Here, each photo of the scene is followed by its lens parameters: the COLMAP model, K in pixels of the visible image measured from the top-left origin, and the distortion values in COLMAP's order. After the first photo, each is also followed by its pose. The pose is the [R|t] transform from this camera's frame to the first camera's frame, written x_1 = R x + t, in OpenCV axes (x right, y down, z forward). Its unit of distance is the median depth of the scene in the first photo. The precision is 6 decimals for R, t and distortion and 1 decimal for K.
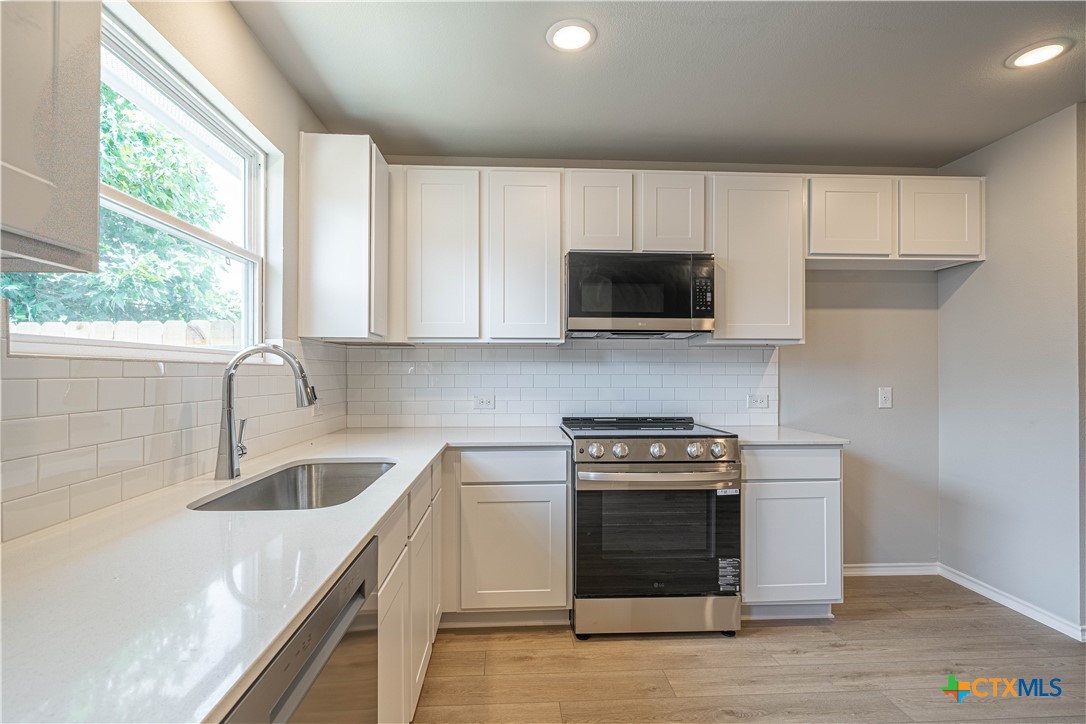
lens RADIAL K [[521.6, 0, 535.5], [0, 521.6, 368.0], [0, 0, 1]] dist [-0.002242, -0.001316]
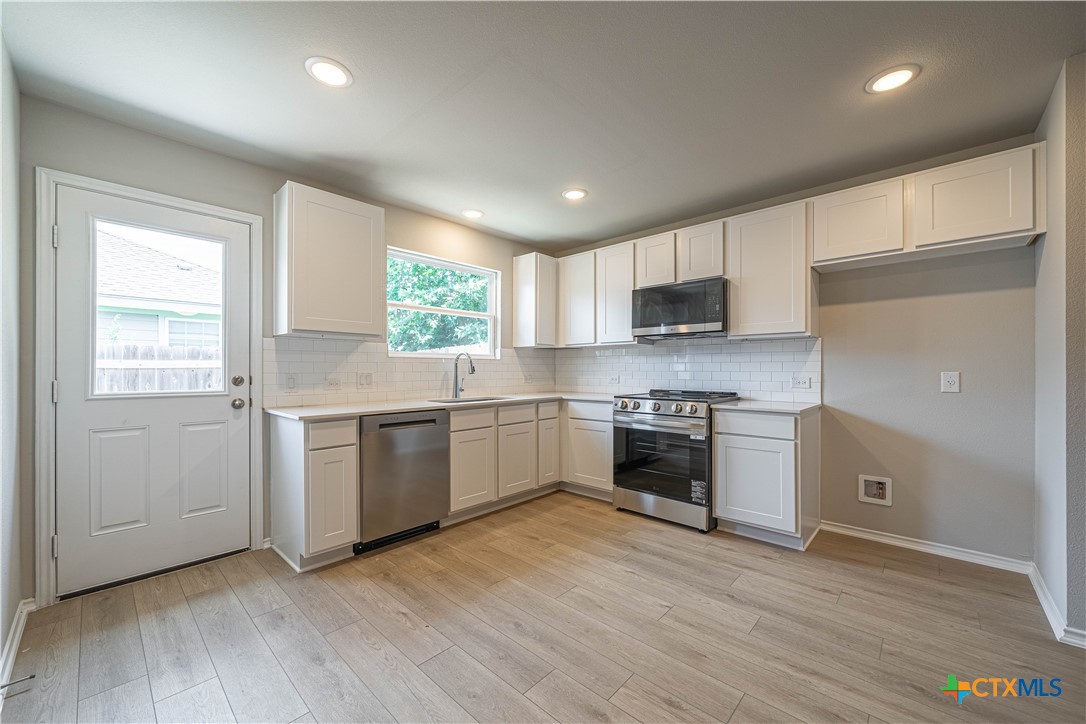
lens RADIAL K [[414.1, 0, 538.4], [0, 414.1, 372.8], [0, 0, 1]] dist [-0.010986, 0.000935]
pose [[0.687991, 0.003547, -0.725711, 0.864959], [0.007491, 0.999900, 0.011989, 0.029282], [0.725681, -0.013685, 0.687896, -0.154896]]
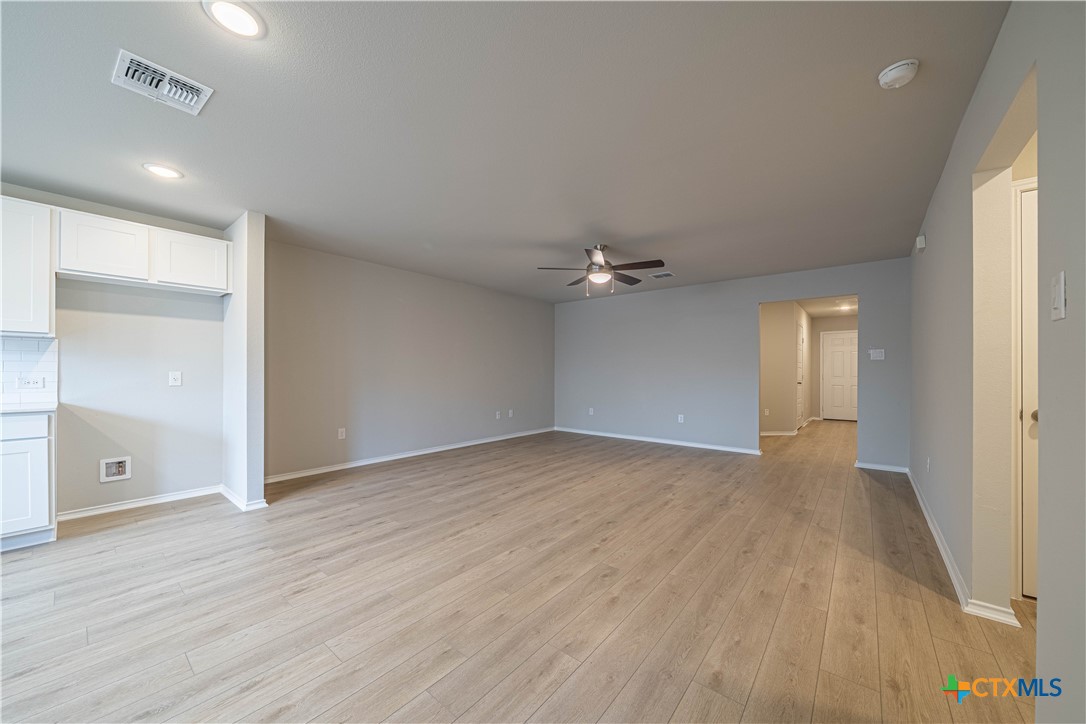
lens RADIAL K [[398.8, 0, 532.6], [0, 398.8, 368.9], [0, 0, 1]] dist [-0.000567, 0.000456]
pose [[0.681546, 0.006878, 0.731743, 0.664067], [-0.008728, 0.999961, -0.001270, 0.027517], [-0.731723, -0.005521, 0.681580, -0.609661]]
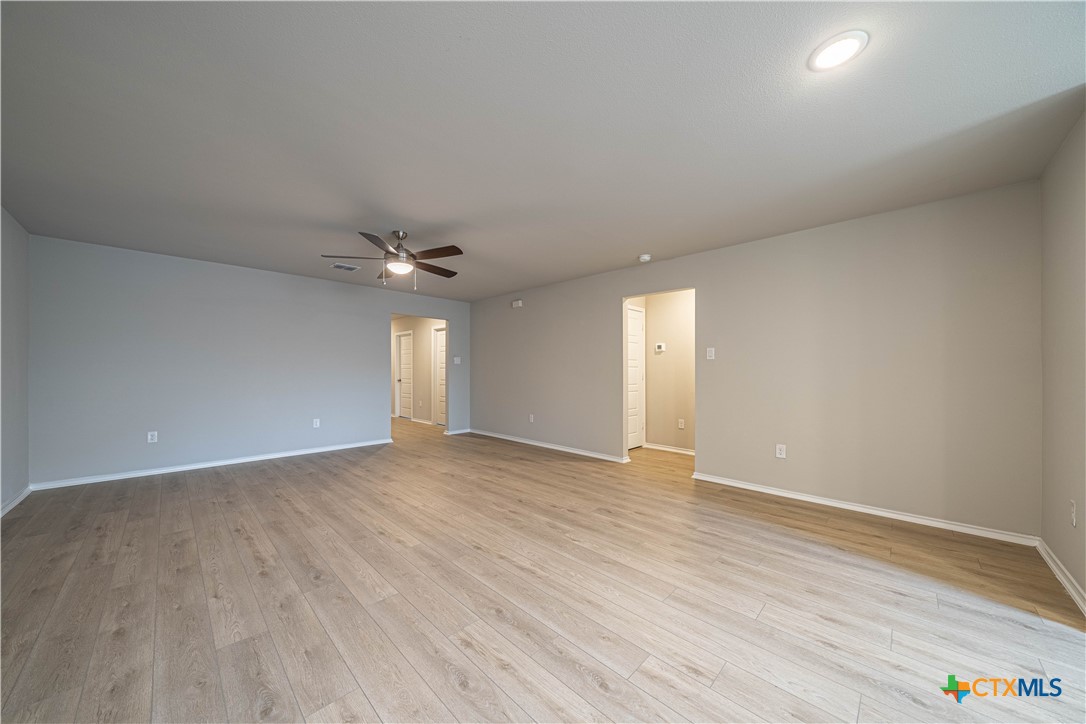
lens RADIAL K [[368.9, 0, 547.0], [0, 368.9, 373.9], [0, 0, 1]] dist [0.000254, 0.000446]
pose [[-0.680511, -0.006687, 0.732708, 0.680255], [-0.008517, 0.999963, 0.001216, 0.030878], [-0.732689, -0.005413, -0.680542, 0.866244]]
